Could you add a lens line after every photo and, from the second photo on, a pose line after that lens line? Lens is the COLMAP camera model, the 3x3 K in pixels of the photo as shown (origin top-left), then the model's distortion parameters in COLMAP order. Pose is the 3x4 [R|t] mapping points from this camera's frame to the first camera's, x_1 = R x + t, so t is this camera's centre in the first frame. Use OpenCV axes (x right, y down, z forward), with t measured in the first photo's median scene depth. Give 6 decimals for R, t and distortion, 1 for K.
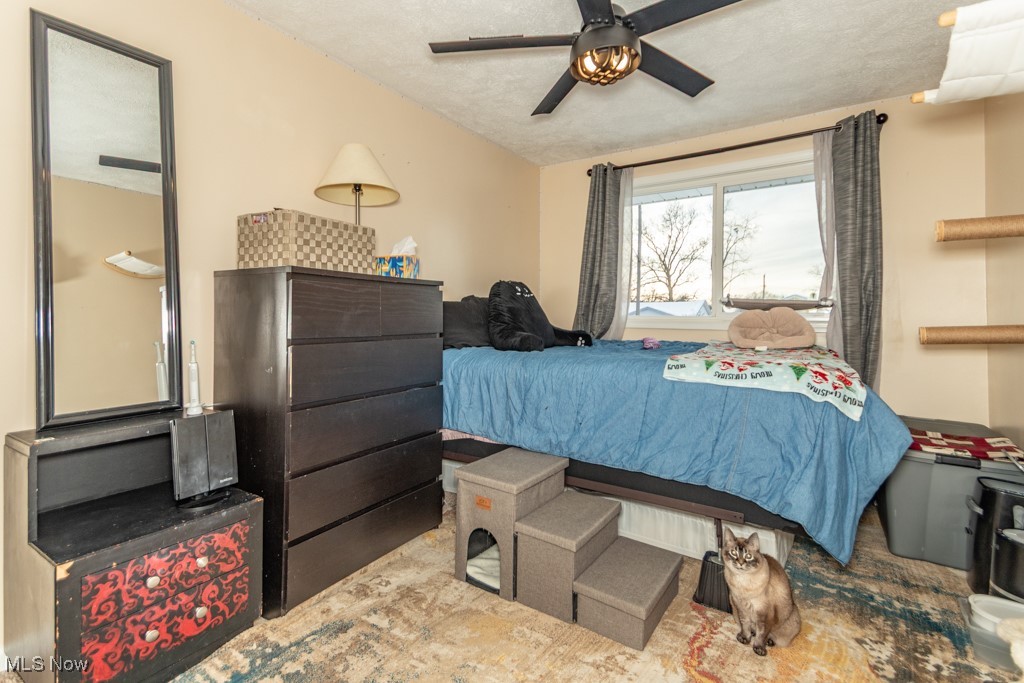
lens RADIAL K [[474.0, 0, 518.8], [0, 474.0, 309.0], [0, 0, 1]] dist [0.057587, -0.017119]
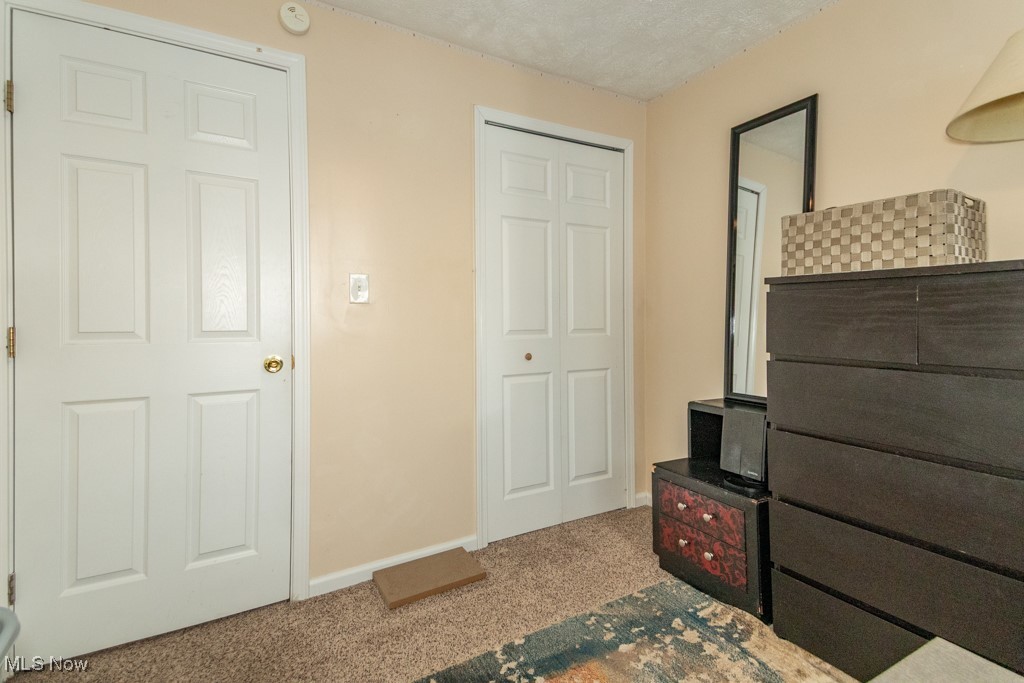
lens RADIAL K [[474.0, 0, 512.5], [0, 474.0, 334.0], [0, 0, 1]] dist [0.057587, -0.017119]
pose [[-0.463126, 0.017766, -0.886114, 0.635929], [0.002933, 0.999824, 0.018513, 0.004534], [0.886287, 0.005975, -0.463097, 1.007352]]
